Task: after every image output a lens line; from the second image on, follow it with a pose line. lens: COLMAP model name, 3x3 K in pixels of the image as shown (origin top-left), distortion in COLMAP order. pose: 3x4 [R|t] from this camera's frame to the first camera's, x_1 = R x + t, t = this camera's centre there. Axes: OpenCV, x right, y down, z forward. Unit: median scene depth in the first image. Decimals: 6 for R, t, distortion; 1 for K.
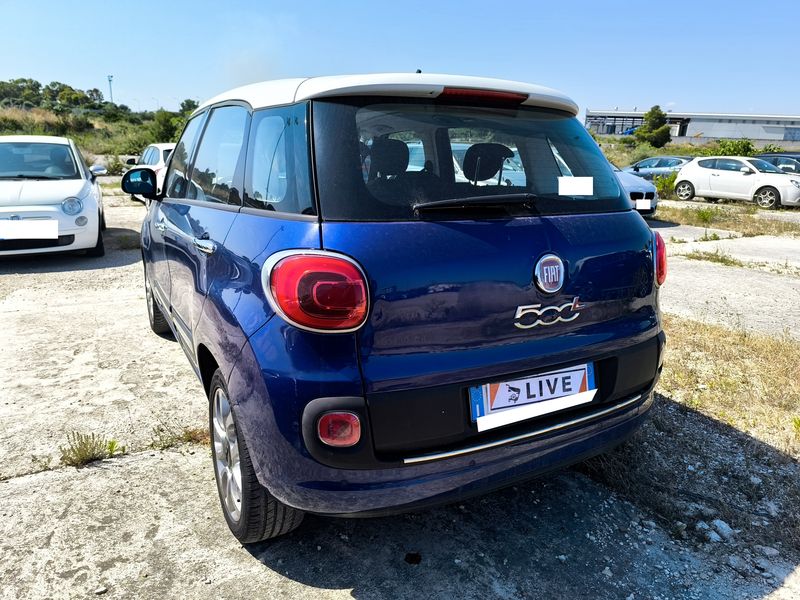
lens RADIAL K [[603.2, 0, 400.0], [0, 603.2, 300.0], [0, 0, 1]] dist [-0.005014, -0.006922]
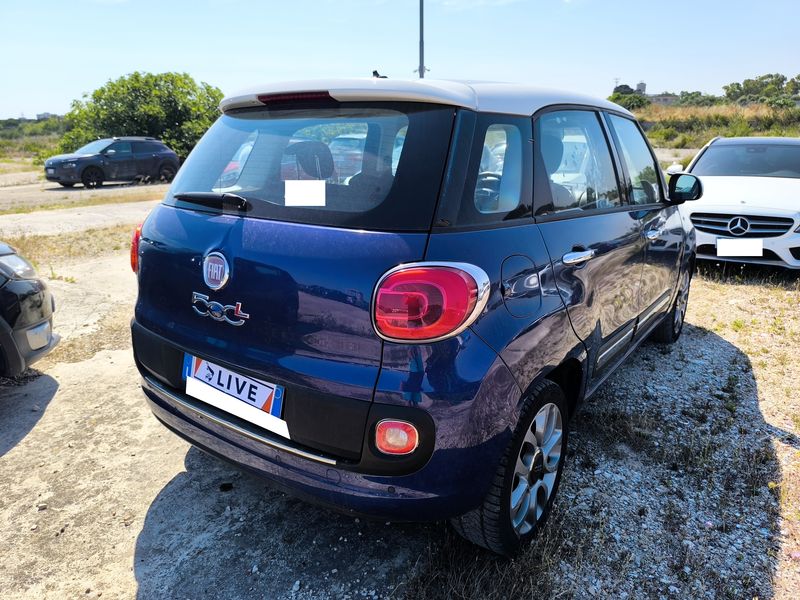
lens RADIAL K [[603.2, 0, 400.0], [0, 603.2, 300.0], [0, 0, 1]] dist [-0.005014, -0.006922]
pose [[0.360487, 0.221331, -0.906124, 1.183738], [-0.213672, 0.965203, 0.150756, -0.197999], [0.907961, 0.139268, 0.395235, 0.794019]]
